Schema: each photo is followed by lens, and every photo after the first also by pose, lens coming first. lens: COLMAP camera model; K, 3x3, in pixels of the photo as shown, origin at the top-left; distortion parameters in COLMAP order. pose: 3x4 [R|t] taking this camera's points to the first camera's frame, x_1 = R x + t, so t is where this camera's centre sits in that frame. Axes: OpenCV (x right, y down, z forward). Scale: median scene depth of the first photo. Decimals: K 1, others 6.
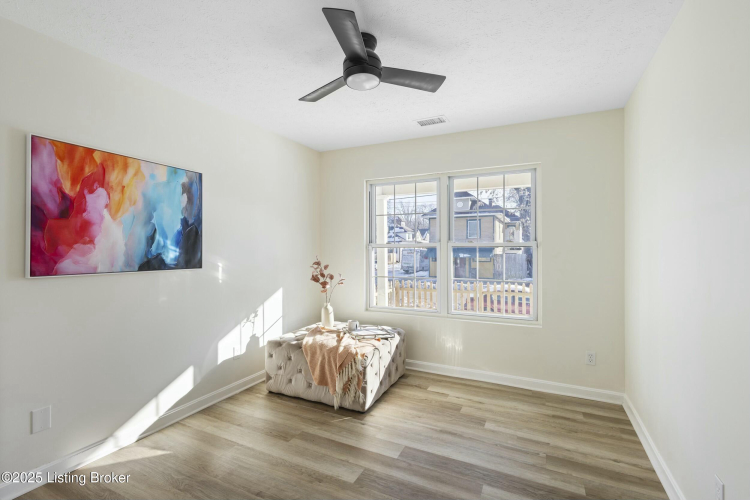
lens RADIAL K [[347.3, 0, 372.8], [0, 347.3, 247.6], [0, 0, 1]] dist [0.010905, -0.004236]
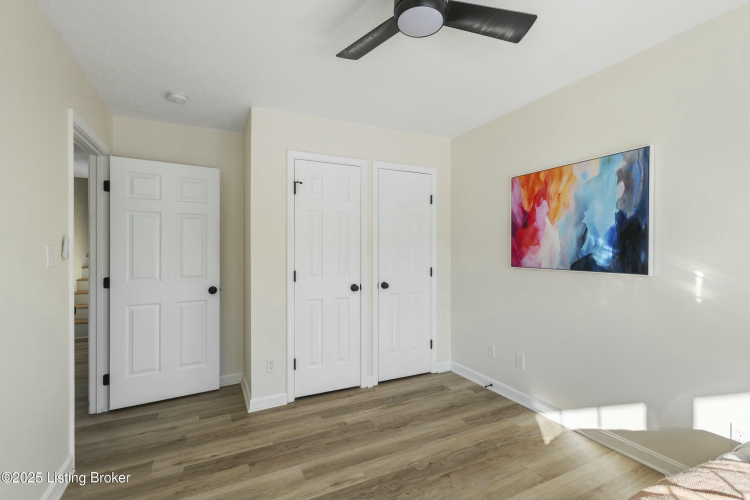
lens RADIAL K [[347.3, 0, 373.7], [0, 347.3, 246.7], [0, 0, 1]] dist [0.010905, -0.004236]
pose [[-0.610892, -0.000857, -0.791713, 0.530333], [0.011323, 0.999888, -0.009820, 0.000362], [0.791633, -0.014964, -0.610814, 1.170758]]
